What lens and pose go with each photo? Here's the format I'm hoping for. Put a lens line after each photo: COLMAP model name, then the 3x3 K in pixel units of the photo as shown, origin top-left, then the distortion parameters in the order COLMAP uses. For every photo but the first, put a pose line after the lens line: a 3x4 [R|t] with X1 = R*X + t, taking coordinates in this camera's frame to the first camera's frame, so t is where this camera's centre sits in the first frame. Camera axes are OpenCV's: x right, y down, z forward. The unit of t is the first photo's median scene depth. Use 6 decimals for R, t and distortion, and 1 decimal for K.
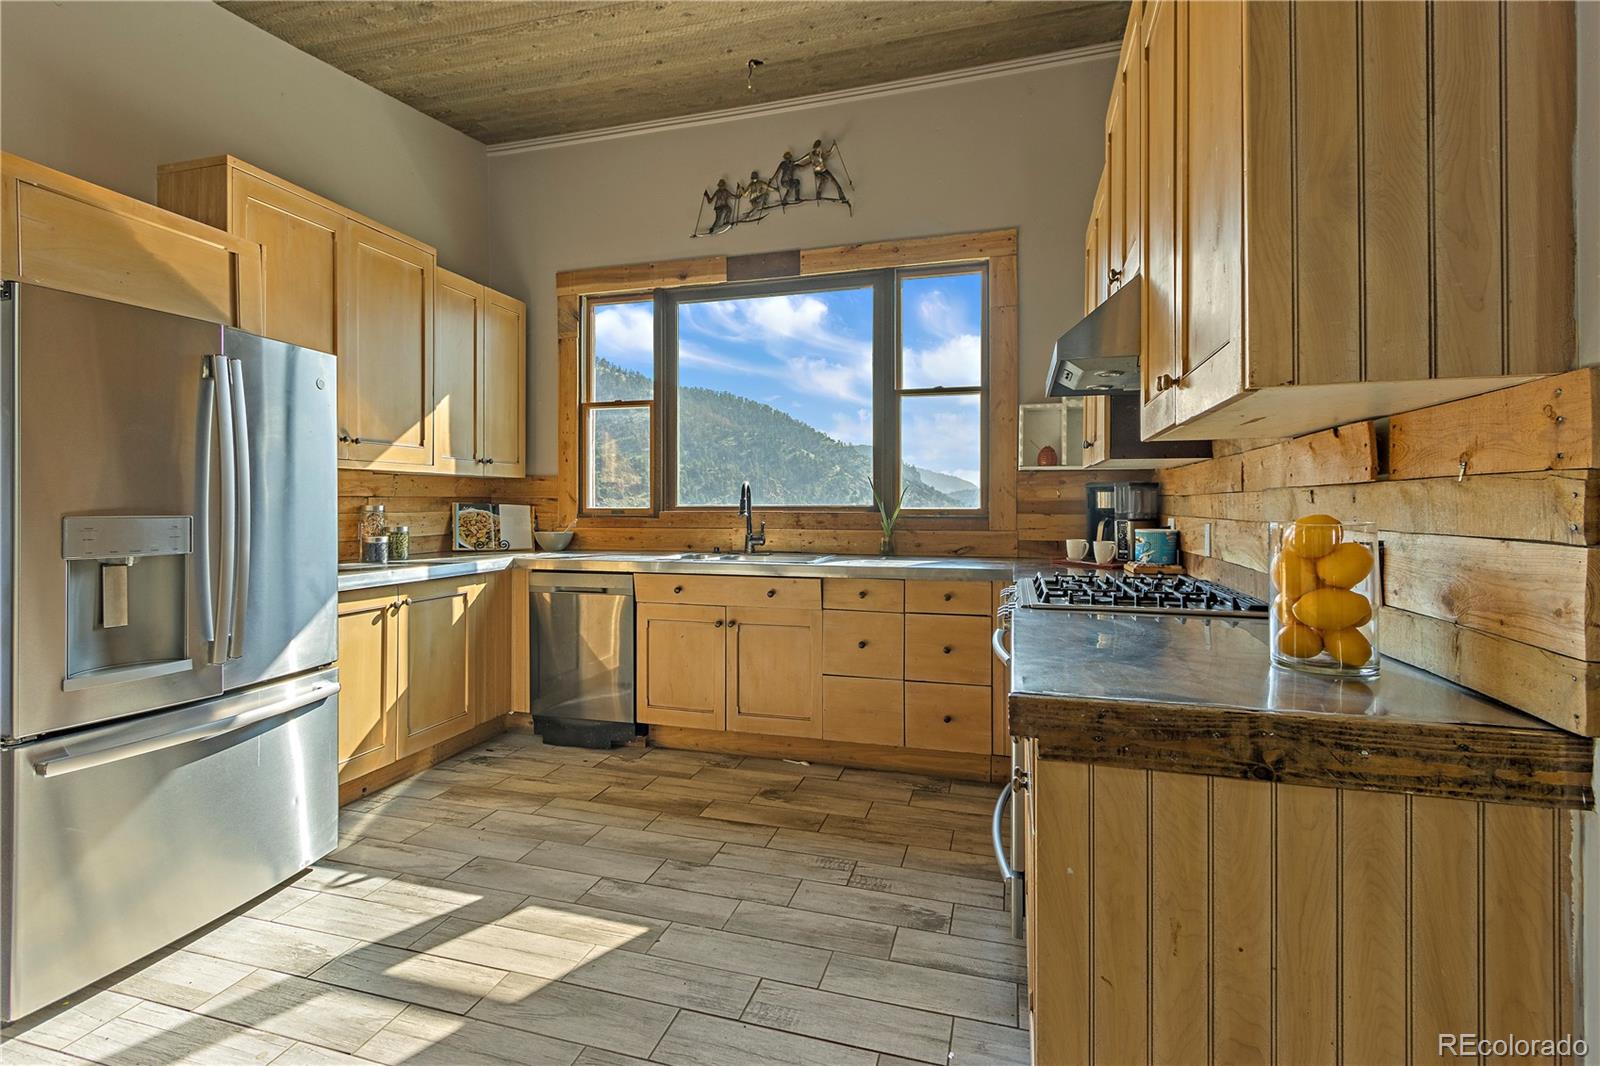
lens RADIAL K [[737.6, 0, 790.7], [0, 737.6, 510.9], [0, 0, 1]] dist [0.009269, 0.000865]
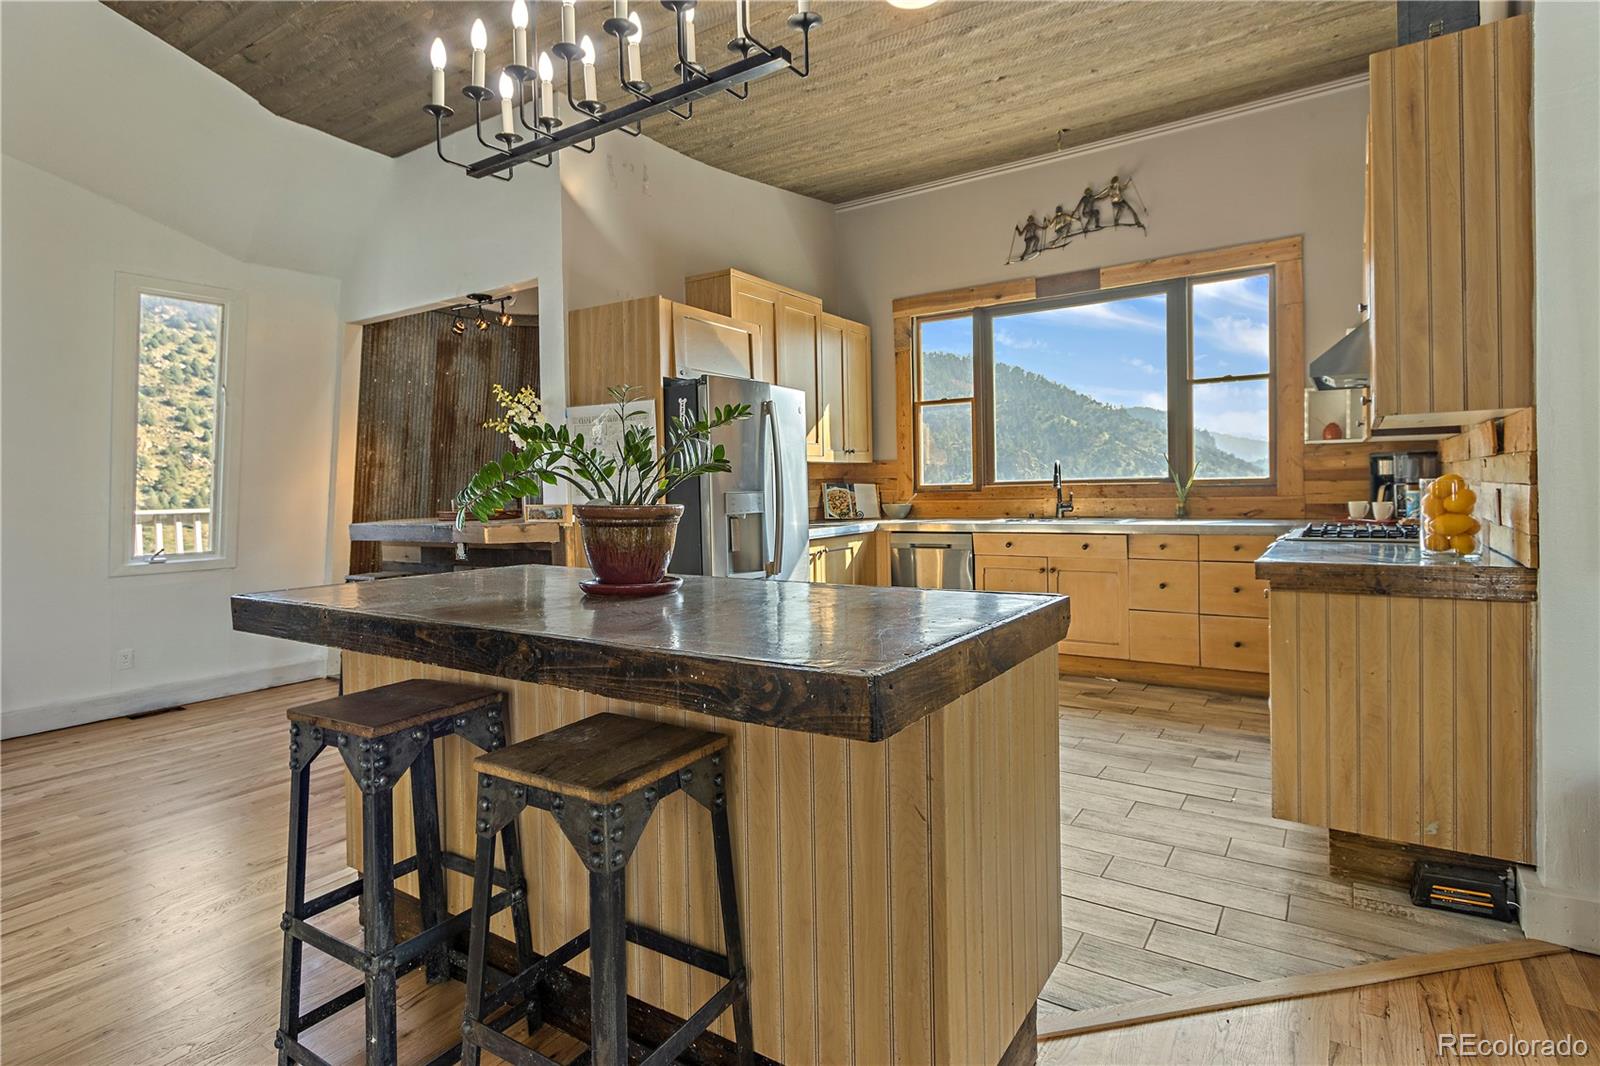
lens RADIAL K [[820.2, 0, 791.6], [0, 820.2, 507.4], [0, 0, 1]] dist [0.004005, -0.000853]
pose [[0.954400, -0.013935, -0.298207, -0.075806], [0.020137, 0.999640, 0.017734, 0.005773], [0.297852, -0.022931, 0.954336, -0.457135]]
